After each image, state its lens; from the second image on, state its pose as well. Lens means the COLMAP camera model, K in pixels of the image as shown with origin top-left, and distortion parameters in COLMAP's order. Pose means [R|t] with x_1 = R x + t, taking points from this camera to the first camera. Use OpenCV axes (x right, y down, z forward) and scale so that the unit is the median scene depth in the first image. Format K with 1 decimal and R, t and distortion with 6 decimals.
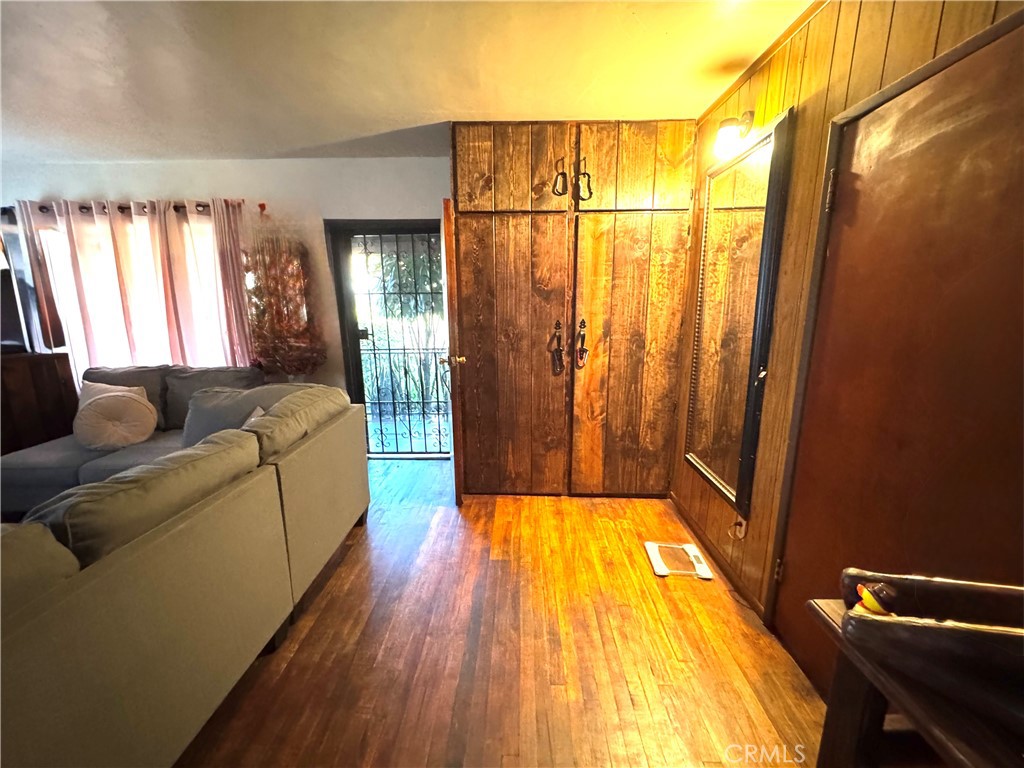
lens RADIAL K [[409.7, 0, 508.9], [0, 409.7, 384.4], [0, 0, 1]] dist [0.001717, 0.000089]
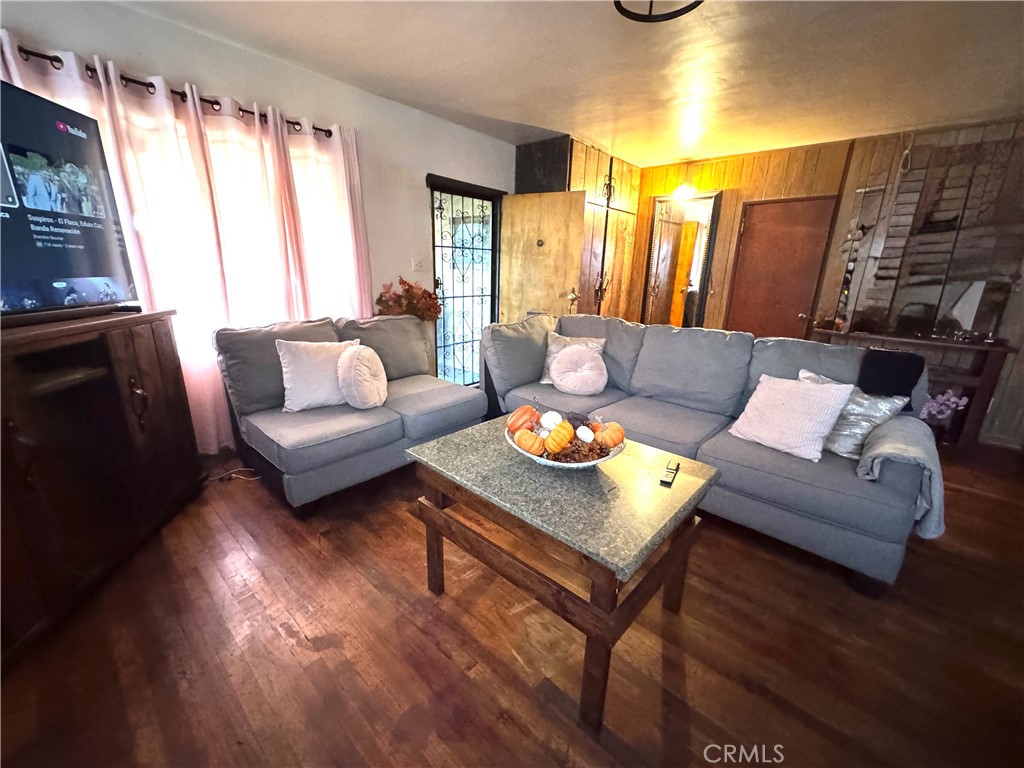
lens RADIAL K [[409.7, 0, 508.8], [0, 409.7, 383.8], [0, 0, 1]] dist [0.001717, 0.000089]
pose [[0.643486, -0.188391, 0.741913, -1.433192], [0.119768, 0.982083, 0.145497, 0.006306], [-0.756030, -0.004768, 0.654520, 0.172550]]
